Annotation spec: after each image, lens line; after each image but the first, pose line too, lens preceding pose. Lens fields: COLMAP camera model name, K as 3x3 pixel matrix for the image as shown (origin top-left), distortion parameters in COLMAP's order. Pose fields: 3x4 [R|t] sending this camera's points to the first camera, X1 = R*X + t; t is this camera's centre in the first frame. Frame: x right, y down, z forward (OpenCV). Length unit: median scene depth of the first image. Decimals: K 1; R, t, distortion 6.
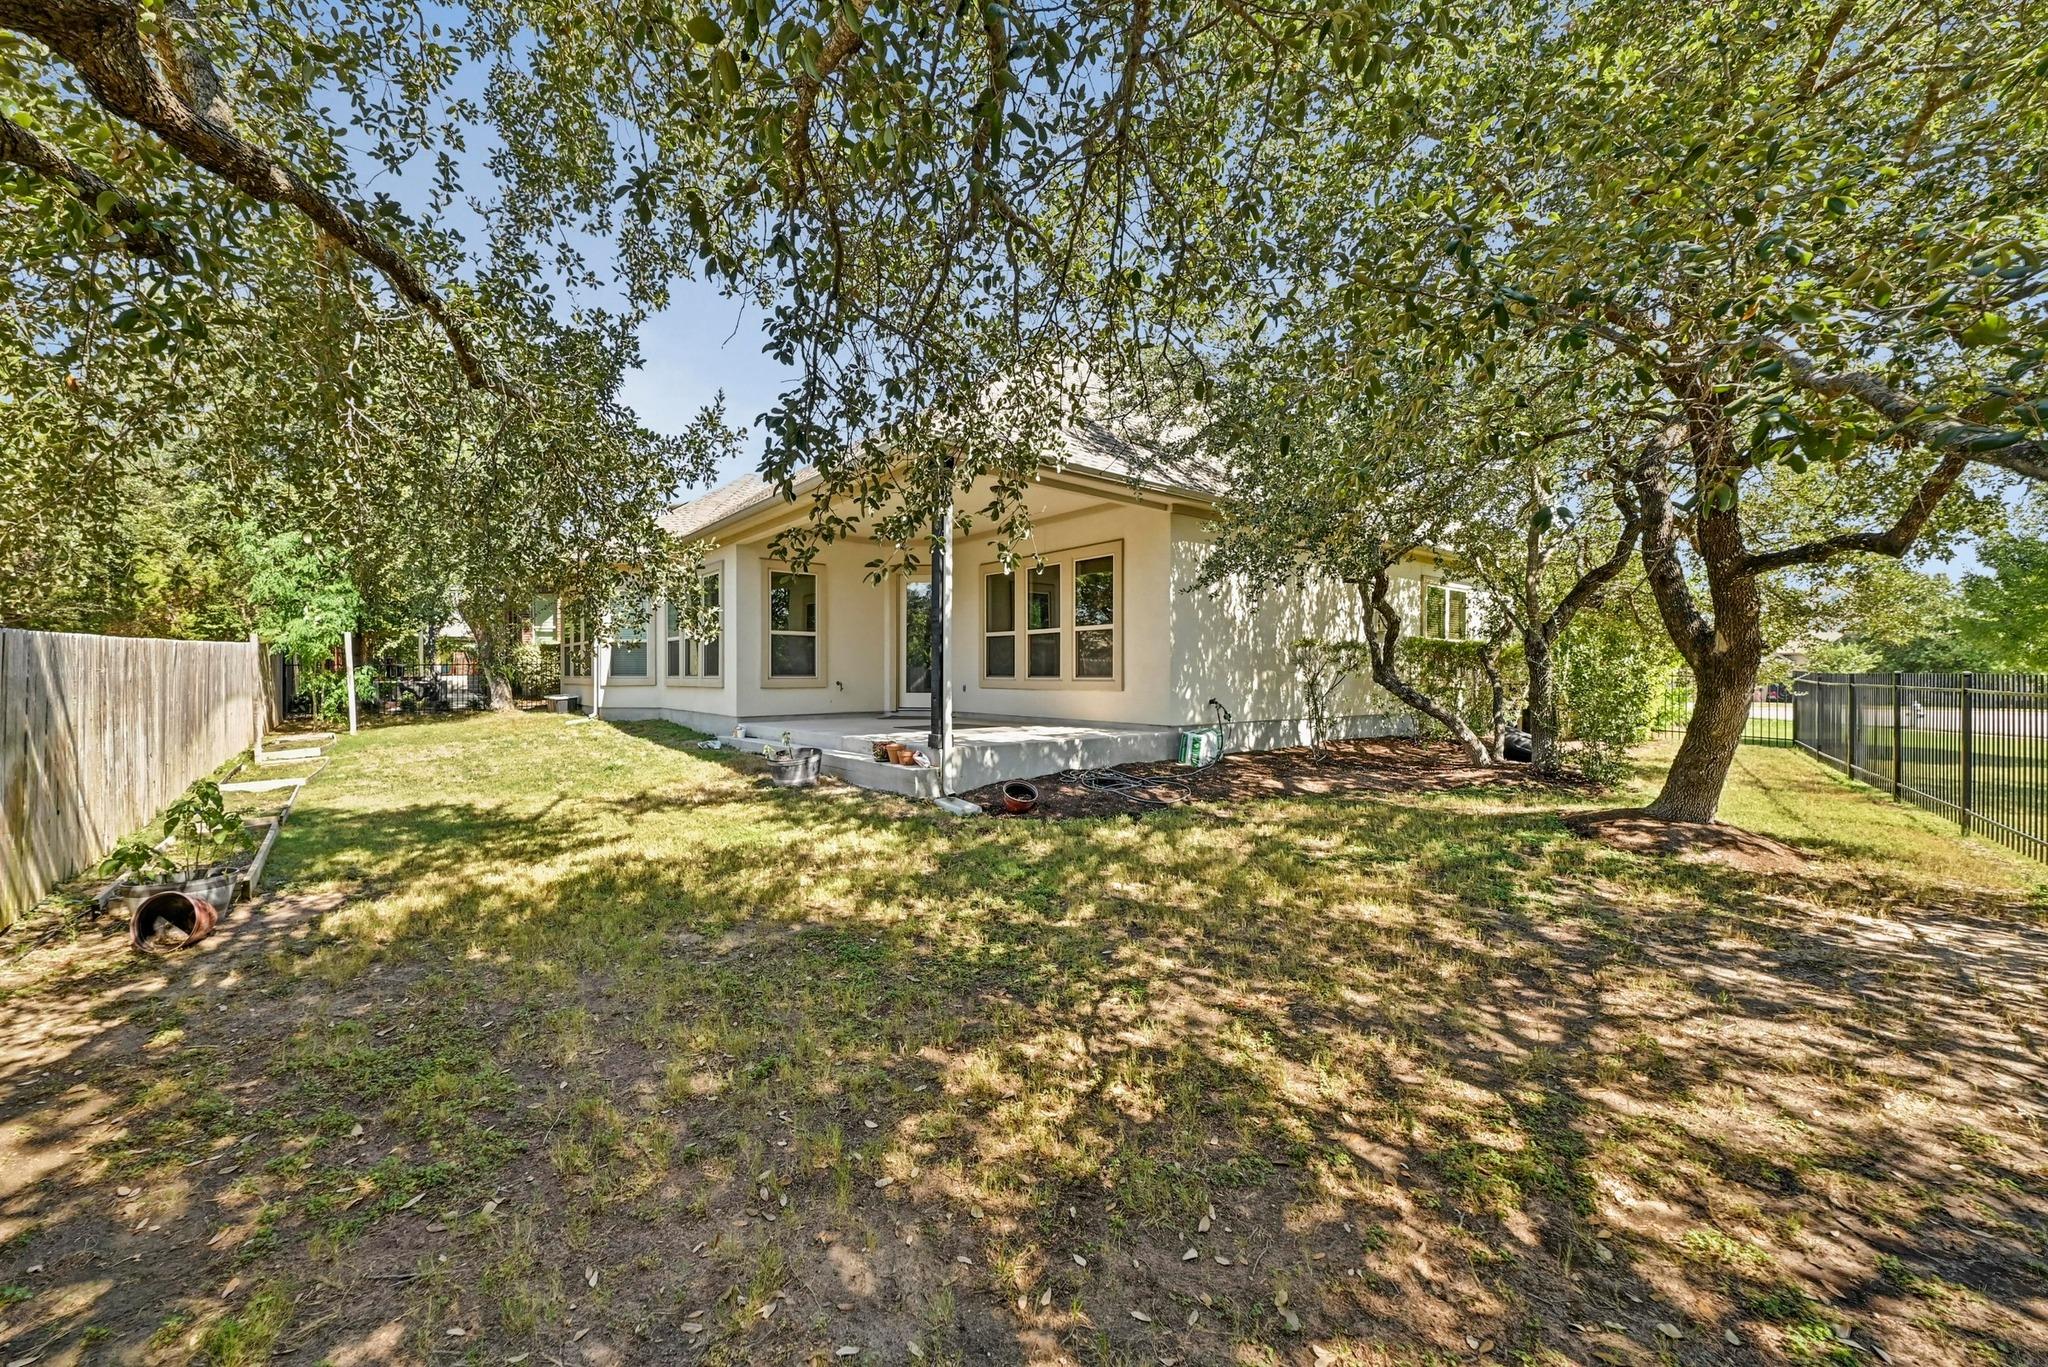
lens RADIAL K [[810.5, 0, 1024.3], [0, 810.5, 702.1], [0, 0, 1]] dist [-0.000543, -0.000304]
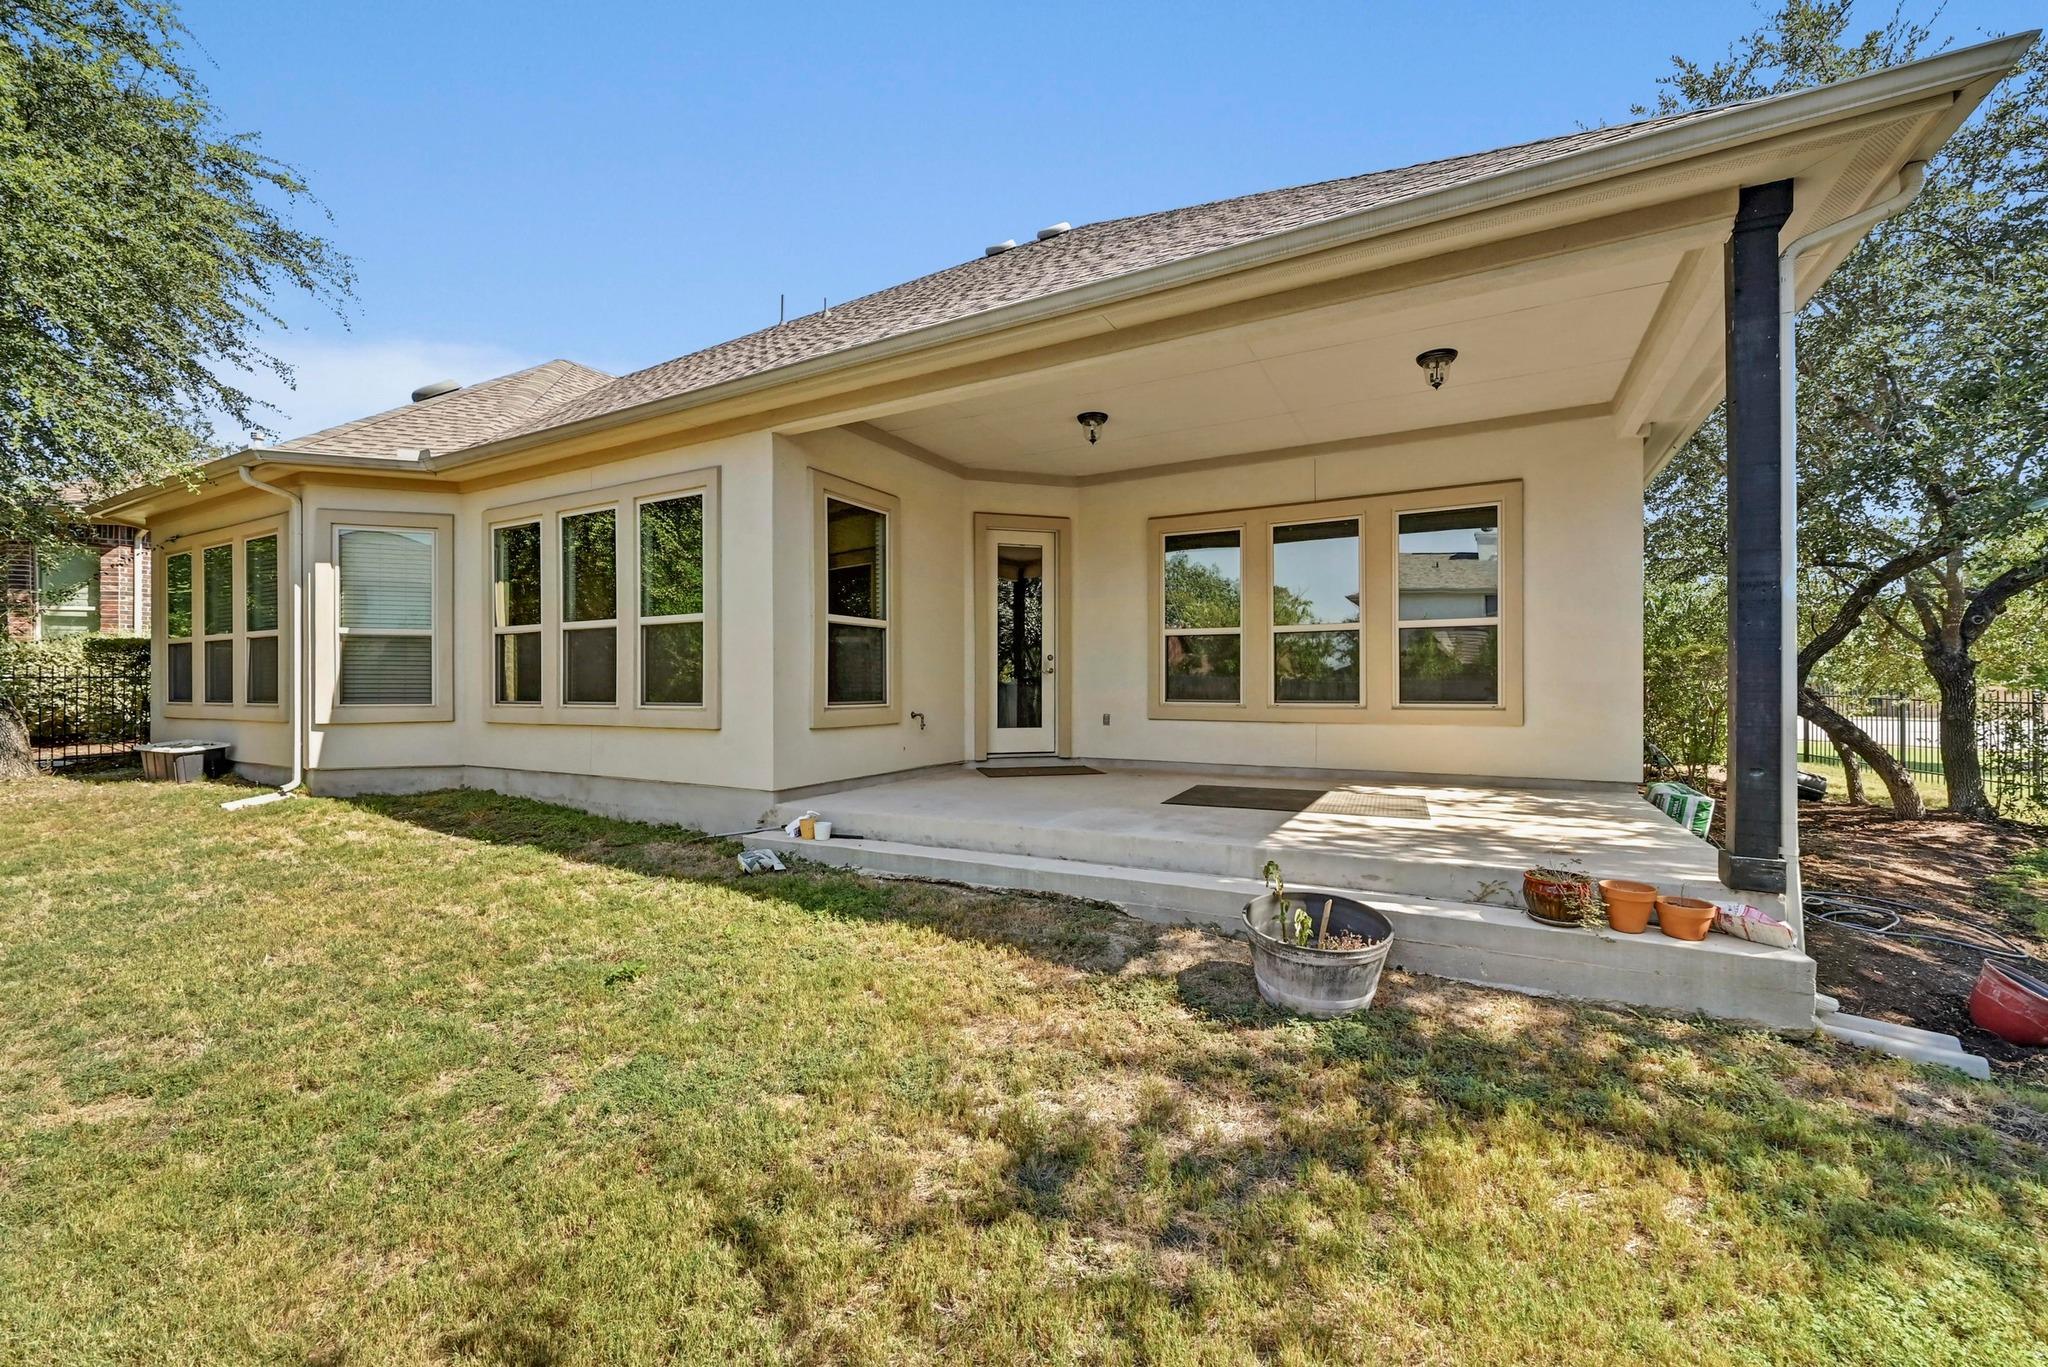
lens RADIAL K [[826.3, 0, 1033.6], [0, 826.3, 688.4], [0, 0, 1]] dist [-0.000094, 0.000202]
pose [[0.924989, -0.005321, 0.379957, -1.239074], [0.017439, 0.999443, -0.028460, -0.081404], [-0.379594, 0.032951, 0.924566, 1.491464]]
